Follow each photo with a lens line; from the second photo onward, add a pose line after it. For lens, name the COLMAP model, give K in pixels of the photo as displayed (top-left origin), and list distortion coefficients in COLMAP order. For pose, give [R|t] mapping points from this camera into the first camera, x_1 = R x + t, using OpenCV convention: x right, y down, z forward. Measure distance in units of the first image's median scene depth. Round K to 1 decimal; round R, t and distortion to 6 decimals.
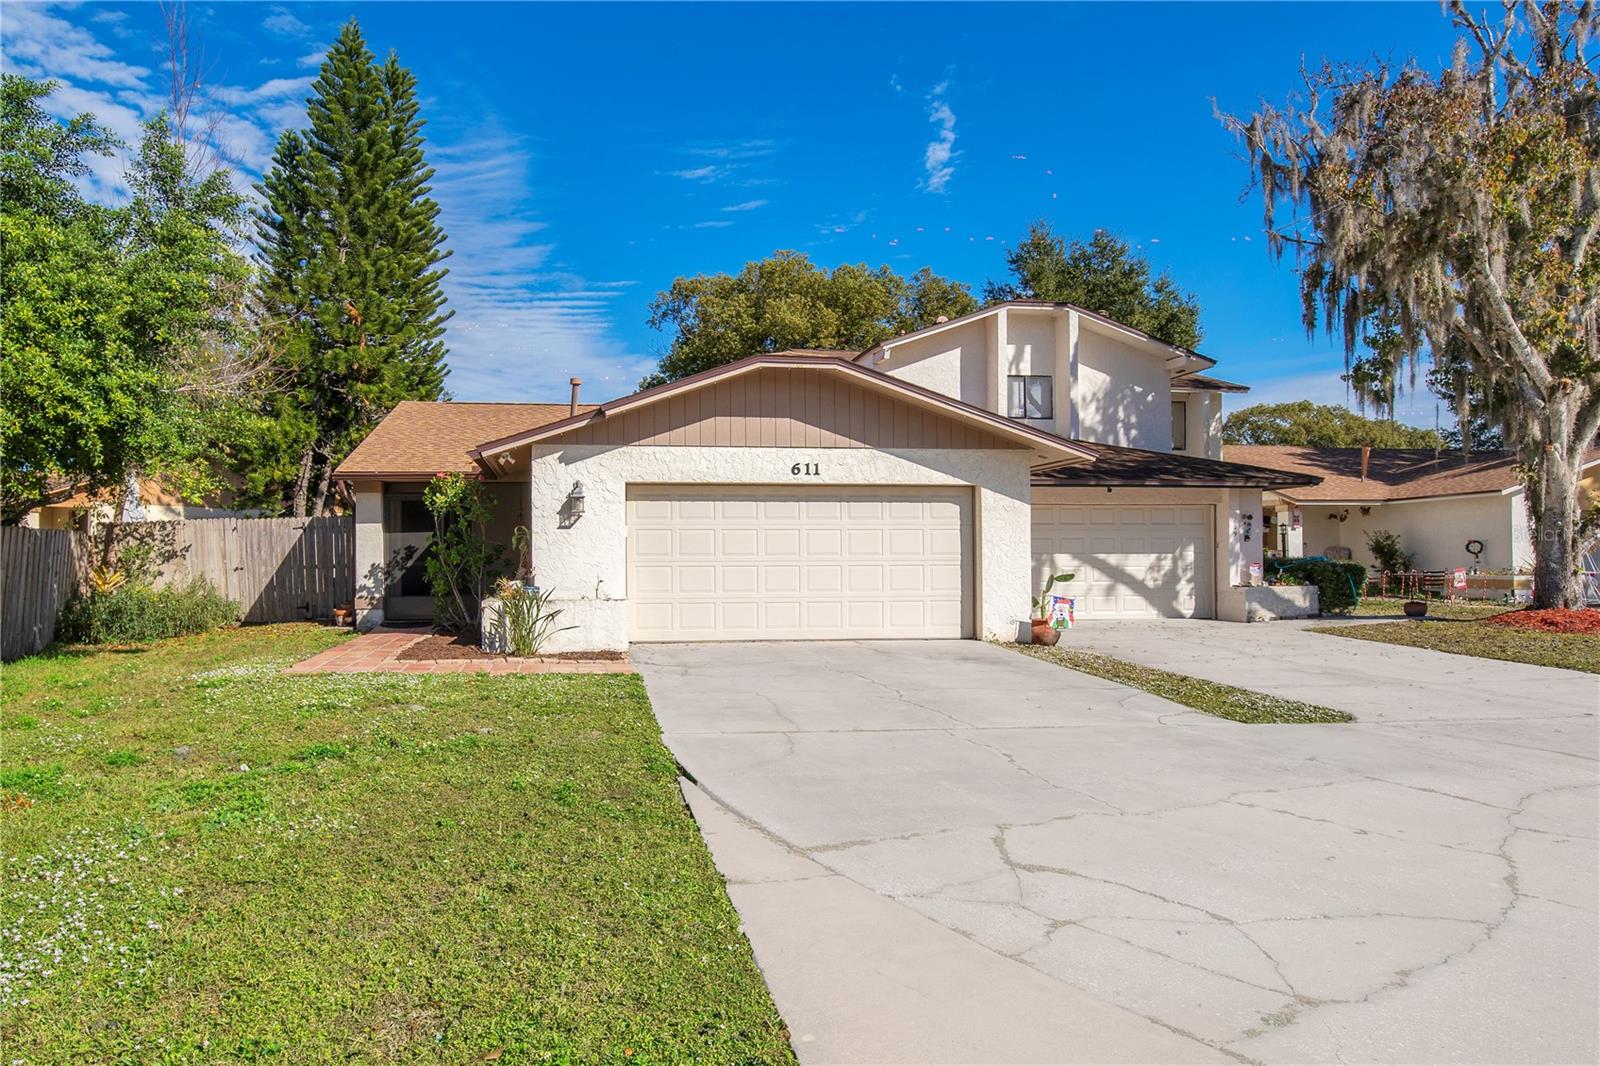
lens RADIAL K [[746.9, 0, 800.0], [0, 746.9, 533.0], [0, 0, 1]] dist [-0.017870, 0.000322]
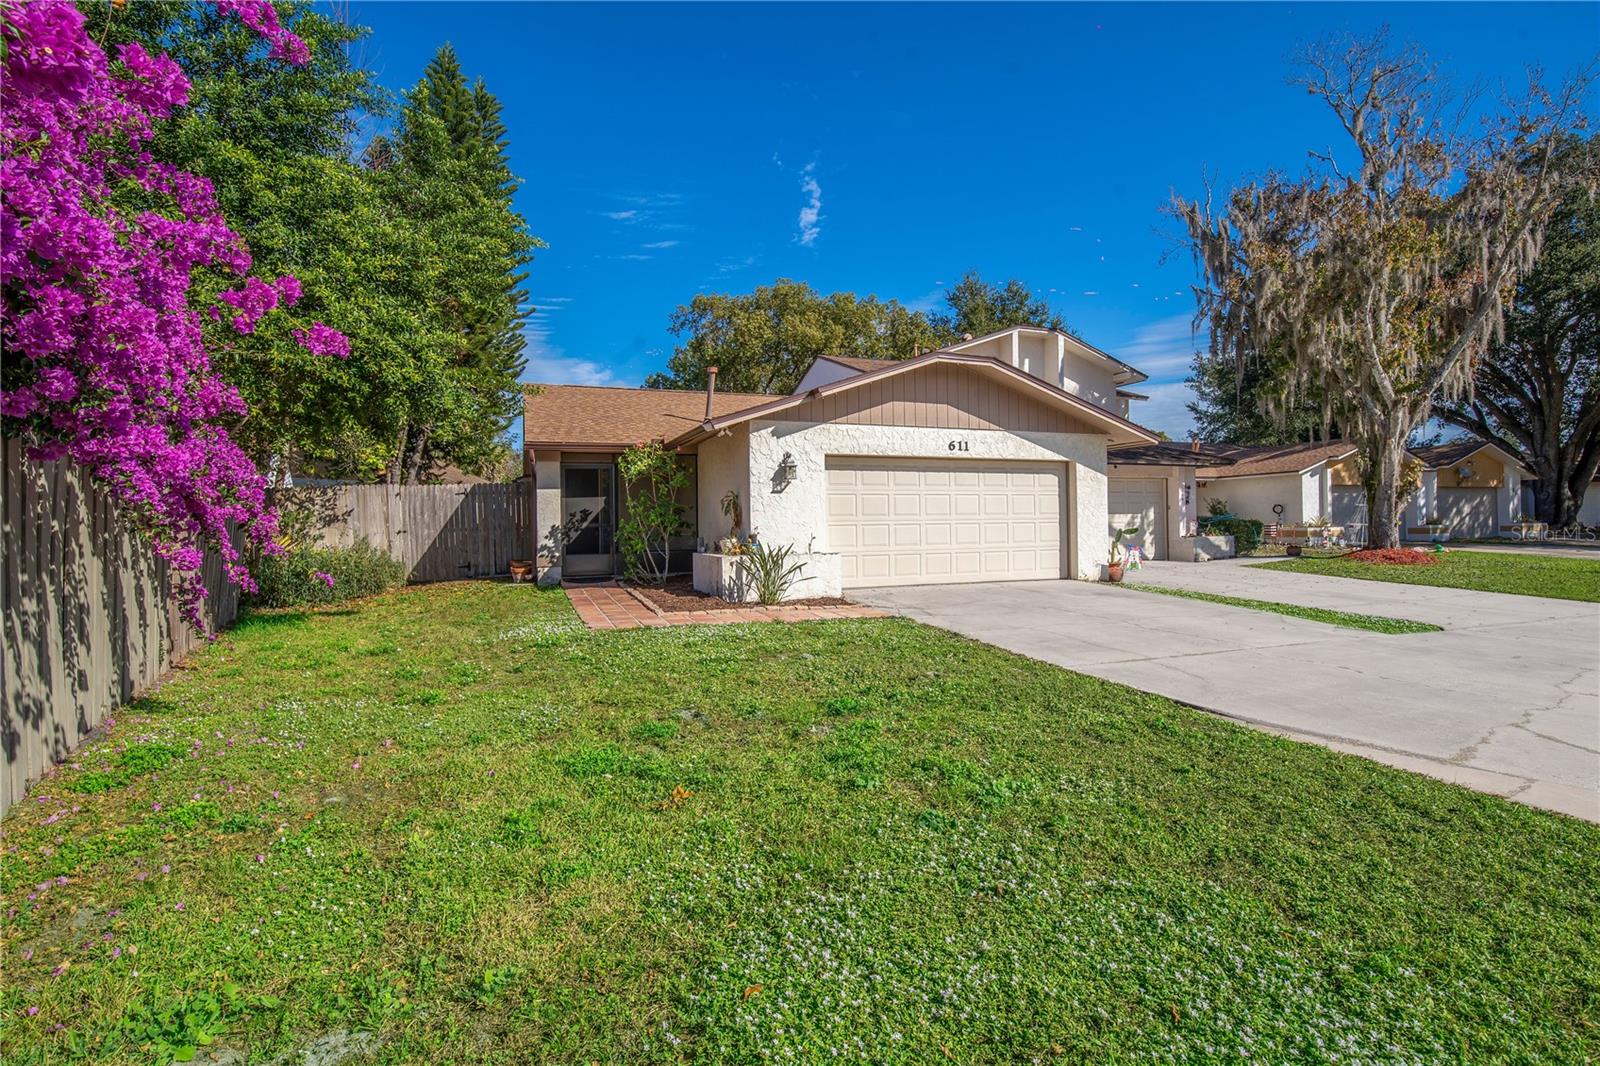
lens RADIAL K [[569.3, 0, 857.2], [0, 569.3, 505.1], [0, 0, 1]] dist [-0.021294, -0.000041]
pose [[0.982243, -0.002151, 0.187598, -0.266978], [0.000908, 0.999977, 0.006715, 0.005216], [-0.187608, -0.006426, 0.982223, 0.080559]]
